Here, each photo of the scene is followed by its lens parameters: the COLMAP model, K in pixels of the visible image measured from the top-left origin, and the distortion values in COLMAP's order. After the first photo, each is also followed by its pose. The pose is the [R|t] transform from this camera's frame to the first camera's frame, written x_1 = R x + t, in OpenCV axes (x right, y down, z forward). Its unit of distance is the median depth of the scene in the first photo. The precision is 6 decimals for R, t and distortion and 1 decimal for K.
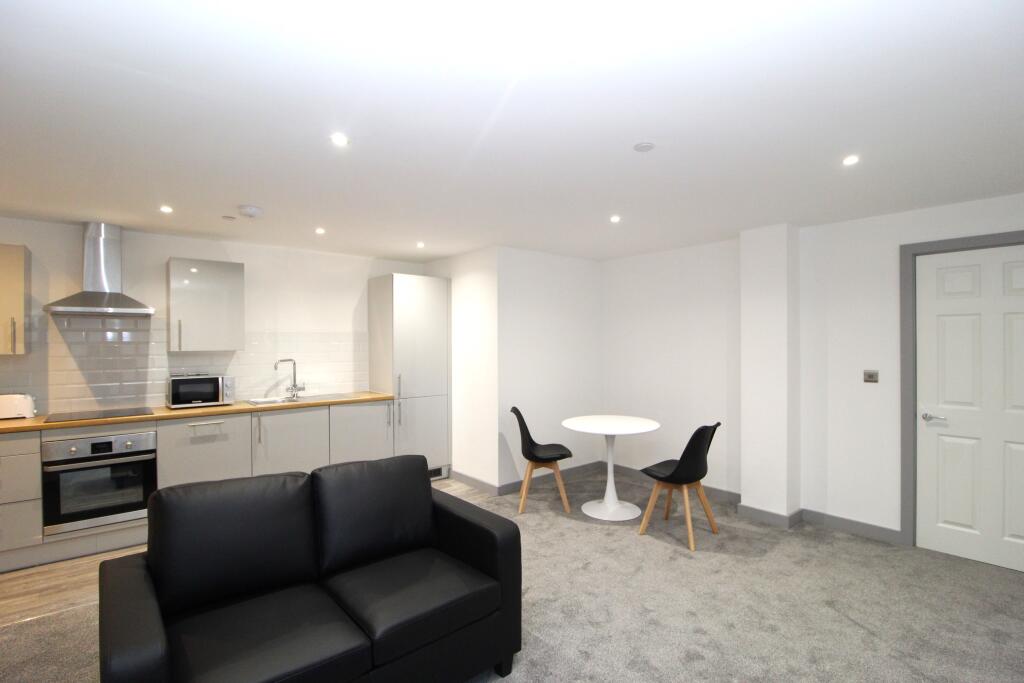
lens RADIAL K [[474.7, 0, 516.2], [0, 474.7, 343.5], [0, 0, 1]] dist [0.001179, -0.013778]
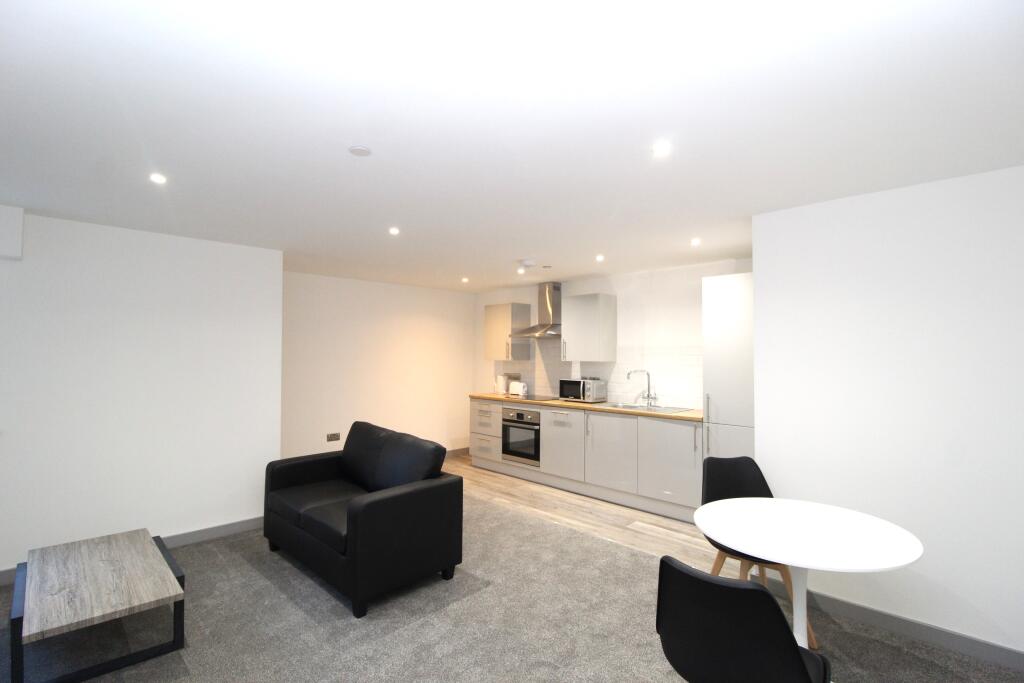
lens RADIAL K [[474.7, 0, 516.2], [0, 474.7, 343.5], [0, 0, 1]] dist [0.001179, -0.013778]
pose [[0.084963, -0.014231, -0.996282, 0.712968], [-0.003901, 0.999886, -0.014615, -0.014924], [0.996376, 0.005128, 0.084898, 0.716461]]
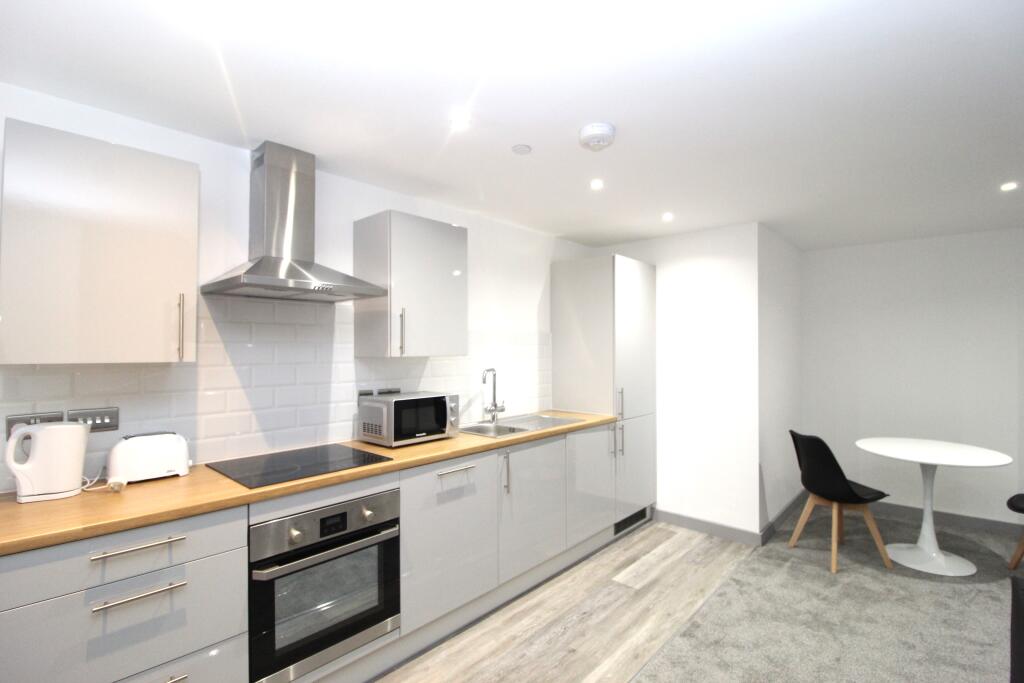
lens RADIAL K [[474.7, 0, 516.2], [0, 474.7, 343.5], [0, 0, 1]] dist [0.001179, -0.013778]
pose [[0.990884, 0.008898, 0.134424, -0.633203], [-0.007347, 0.999901, -0.012030, 0.004797], [-0.134517, 0.010932, 0.990851, 0.336550]]
